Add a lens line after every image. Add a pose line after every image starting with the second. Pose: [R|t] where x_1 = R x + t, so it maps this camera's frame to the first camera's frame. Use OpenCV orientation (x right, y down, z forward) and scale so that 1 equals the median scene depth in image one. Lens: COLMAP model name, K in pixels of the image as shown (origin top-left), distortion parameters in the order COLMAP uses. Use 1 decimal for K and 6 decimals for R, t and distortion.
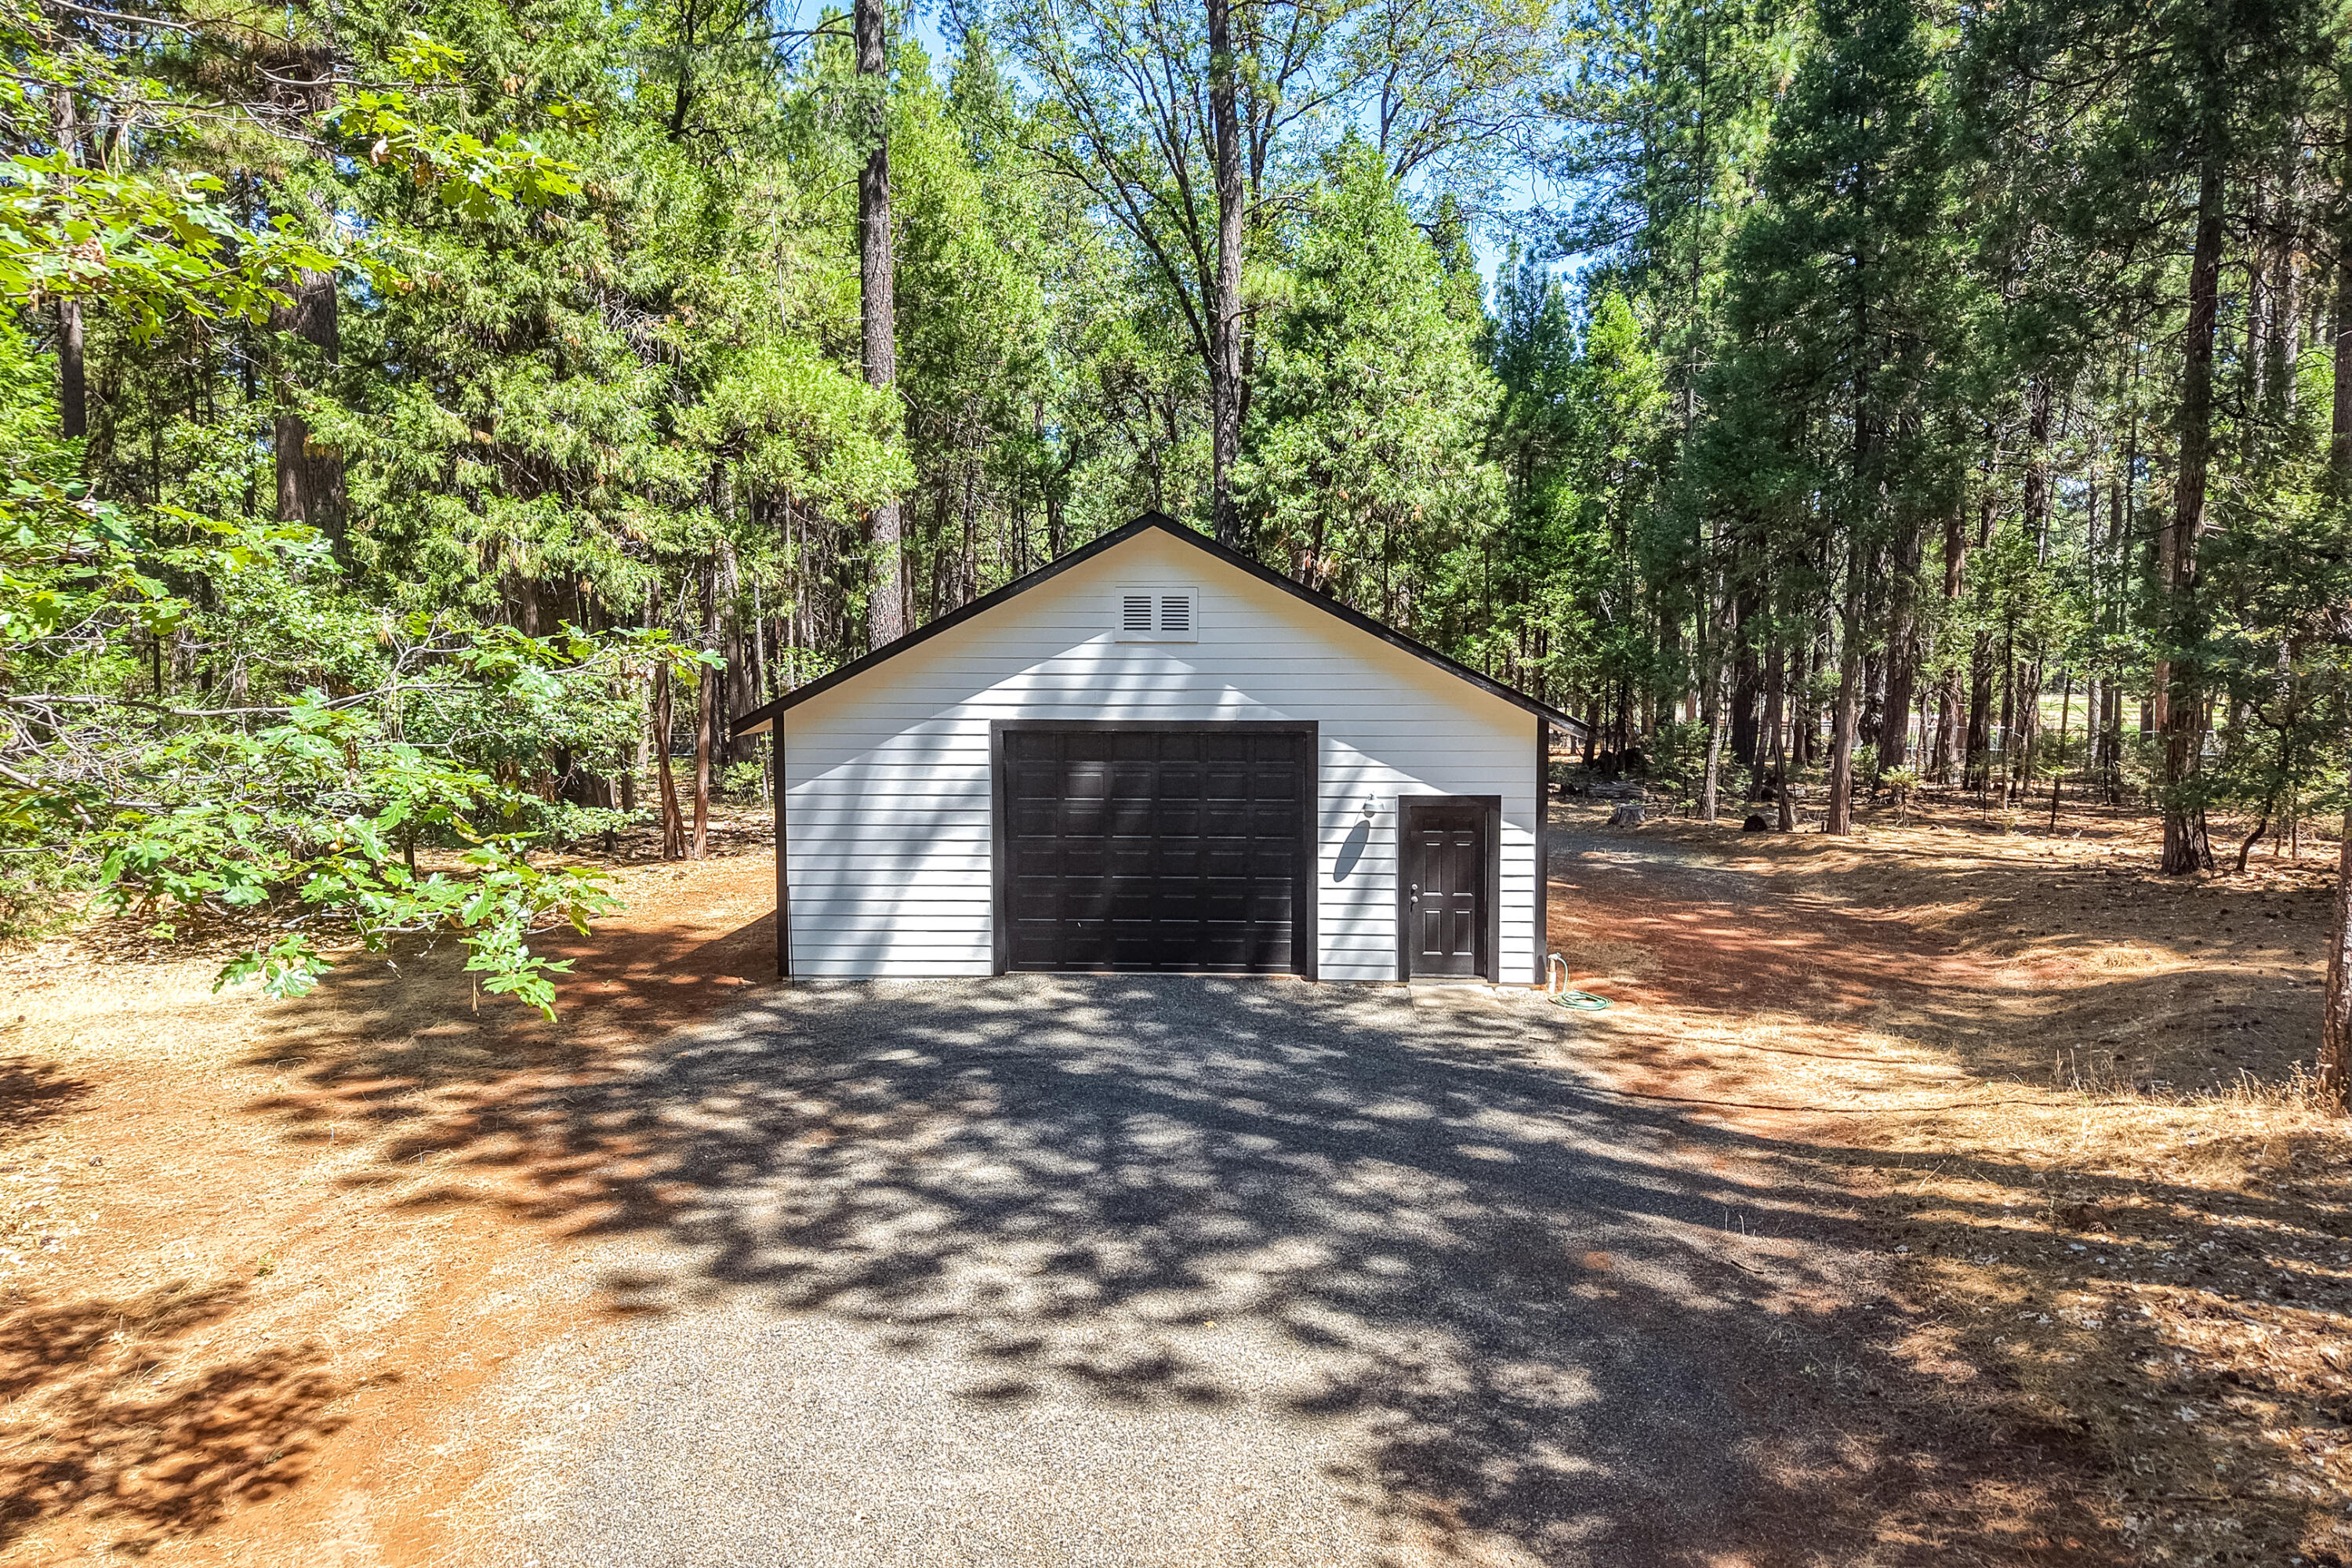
lens RADIAL K [[1580.5, 0, 1176.0], [0, 1580.5, 784.0], [0, 0, 1]] dist [-0.024895, -0.000177]
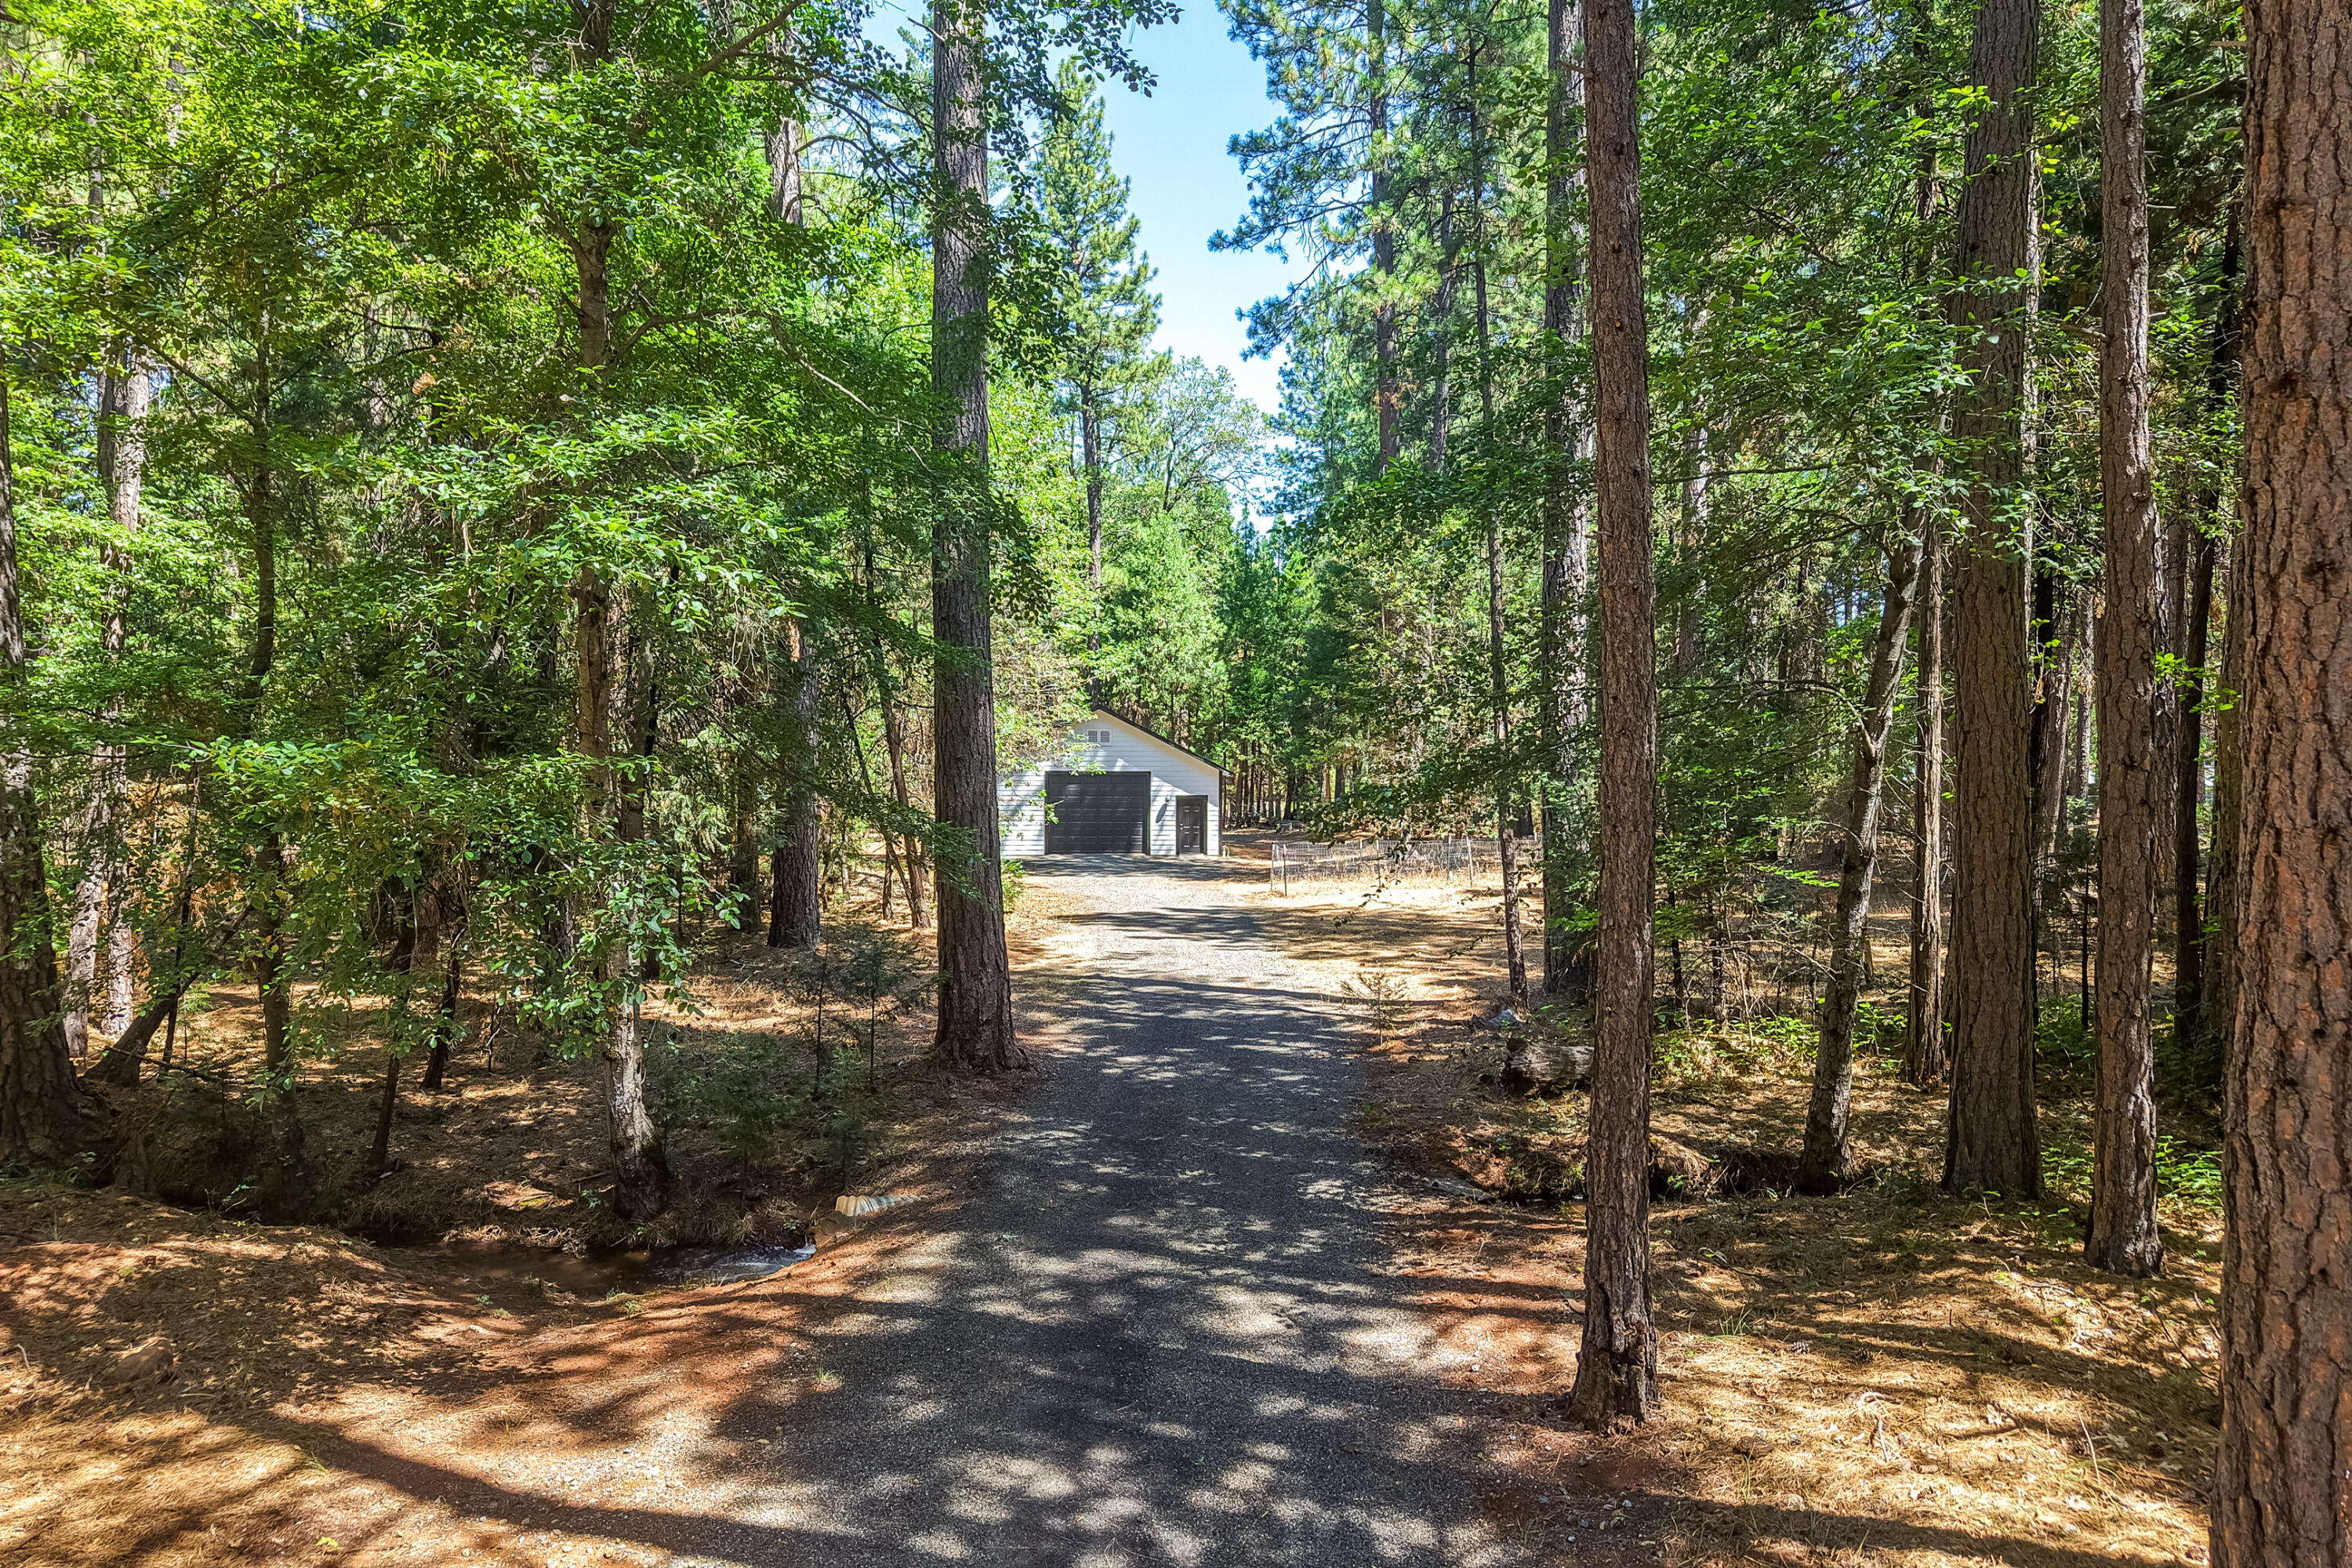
lens RADIAL K [[1580.5, 0, 1176.0], [0, 1580.5, 784.0], [0, 0, 1]] dist [-0.024895, -0.000177]
pose [[0.991152, 0.001761, 0.132718, -0.426766], [0.007082, 0.997786, -0.066130, 0.302570], [-0.132541, 0.066484, 0.988945, -3.281675]]
